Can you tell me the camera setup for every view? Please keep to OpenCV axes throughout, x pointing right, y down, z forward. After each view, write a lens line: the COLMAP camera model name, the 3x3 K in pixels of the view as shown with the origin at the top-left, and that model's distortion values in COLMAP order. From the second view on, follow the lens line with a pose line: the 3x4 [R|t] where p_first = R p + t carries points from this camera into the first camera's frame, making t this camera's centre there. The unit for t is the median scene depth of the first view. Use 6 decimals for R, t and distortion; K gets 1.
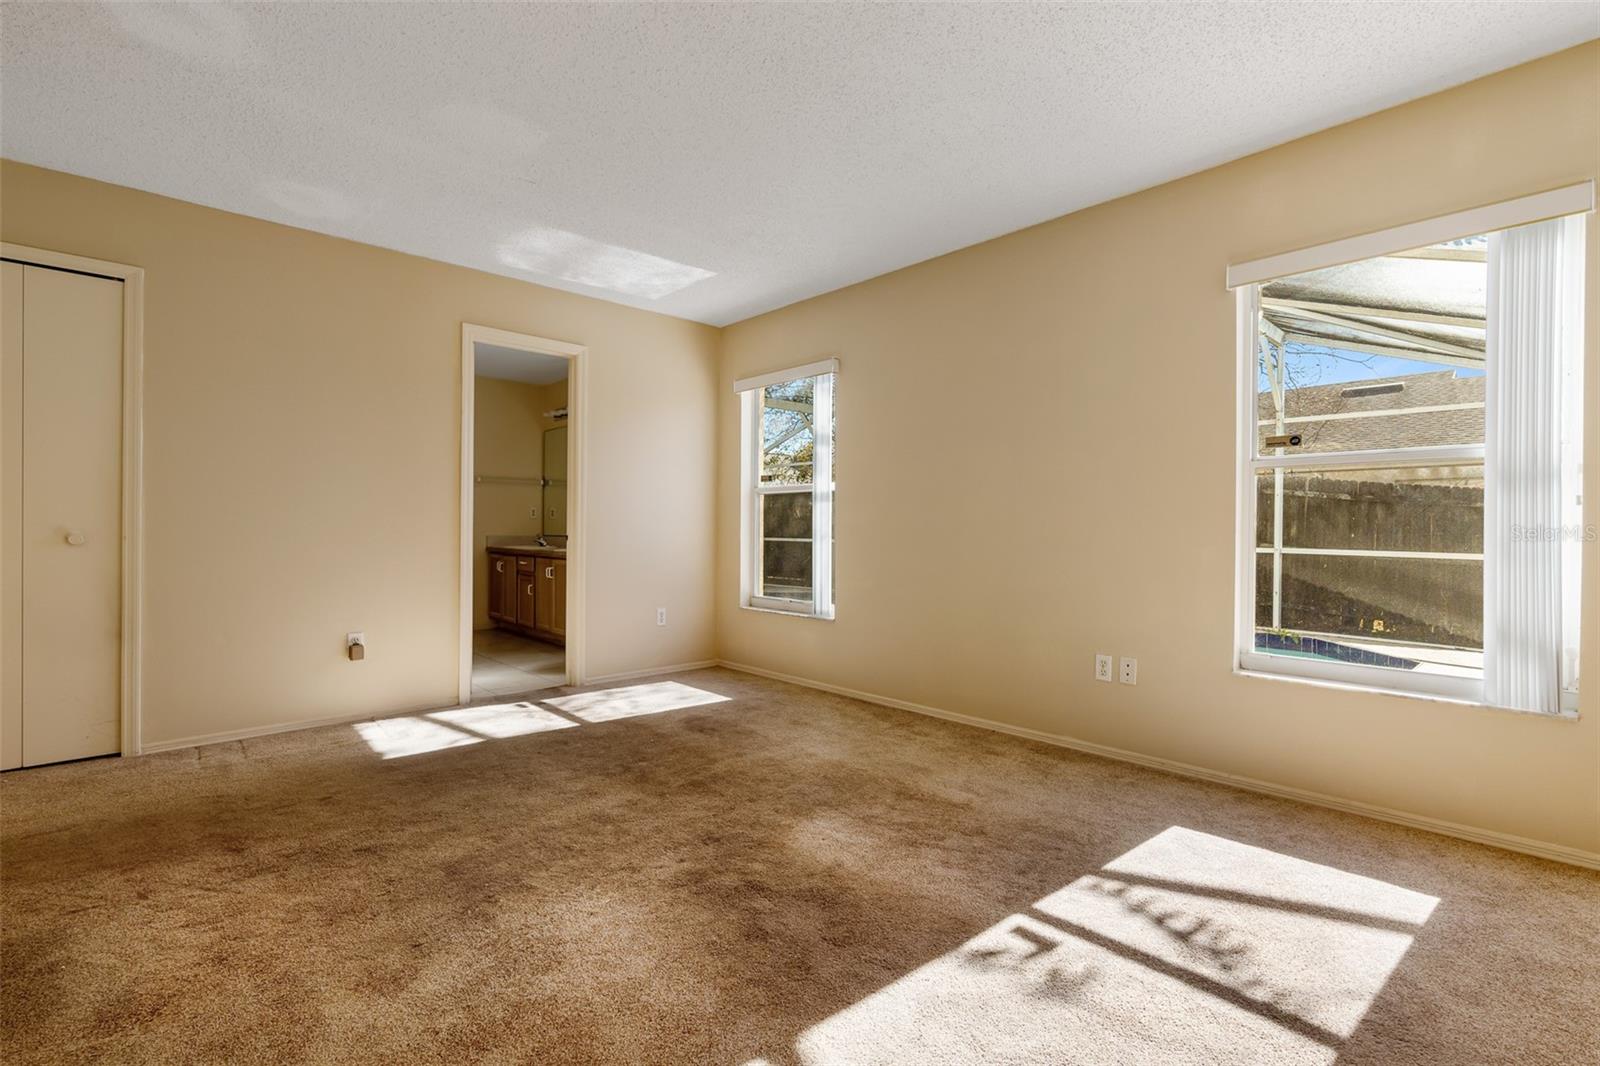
lens RADIAL K [[717.5, 0, 798.1], [0, 717.5, 528.6], [0, 0, 1]] dist [-0.008144, 0.000571]
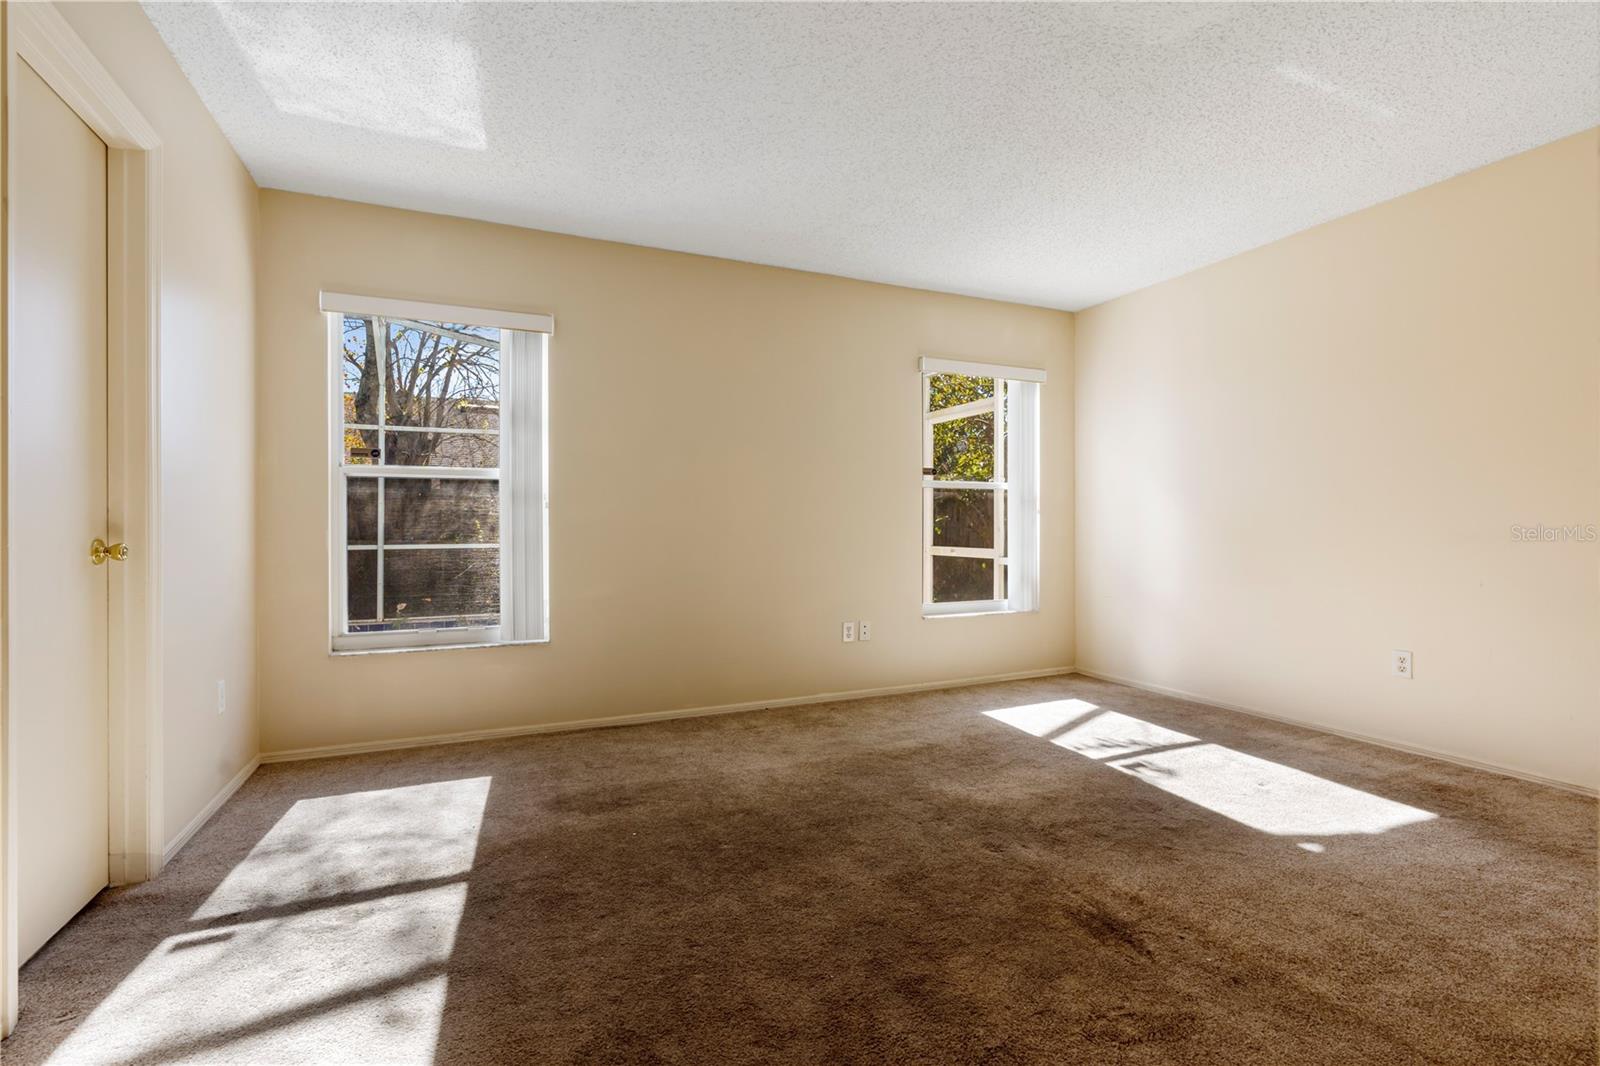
lens RADIAL K [[717.5, 0, 798.1], [0, 717.5, 528.6], [0, 0, 1]] dist [-0.008144, 0.000571]
pose [[0.334784, -0.007911, 0.942262, -0.839763], [0.004907, 0.999966, 0.006652, -0.004040], [-0.942282, 0.002396, 0.334811, 0.647524]]
